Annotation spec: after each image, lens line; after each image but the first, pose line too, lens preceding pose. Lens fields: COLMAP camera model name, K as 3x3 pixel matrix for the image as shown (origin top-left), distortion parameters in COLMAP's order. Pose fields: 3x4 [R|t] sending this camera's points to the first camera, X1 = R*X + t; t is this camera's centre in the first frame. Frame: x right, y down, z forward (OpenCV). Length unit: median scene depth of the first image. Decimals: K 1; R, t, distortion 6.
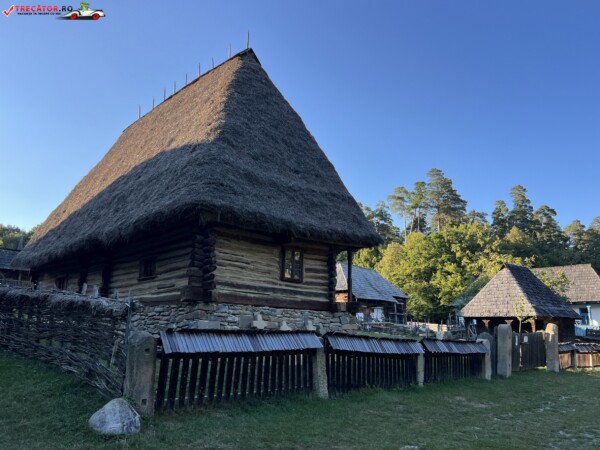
lens RADIAL K [[445.3, 0, 308.4], [0, 445.3, 219.7], [0, 0, 1]] dist [0.021102, -0.021343]
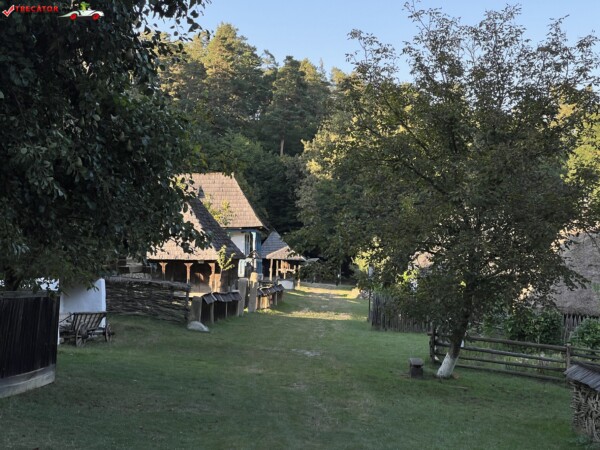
lens RADIAL K [[1317.9, 0, 306.1], [0, 1317.9, 200.5], [0, 0, 1]] dist [0.167898, 0.000000]
pose [[0.760903, 0.016362, 0.648659, -1.079381], [-0.155147, 0.975272, 0.157394, -0.348124], [-0.630044, -0.220399, 0.744626, -1.083837]]
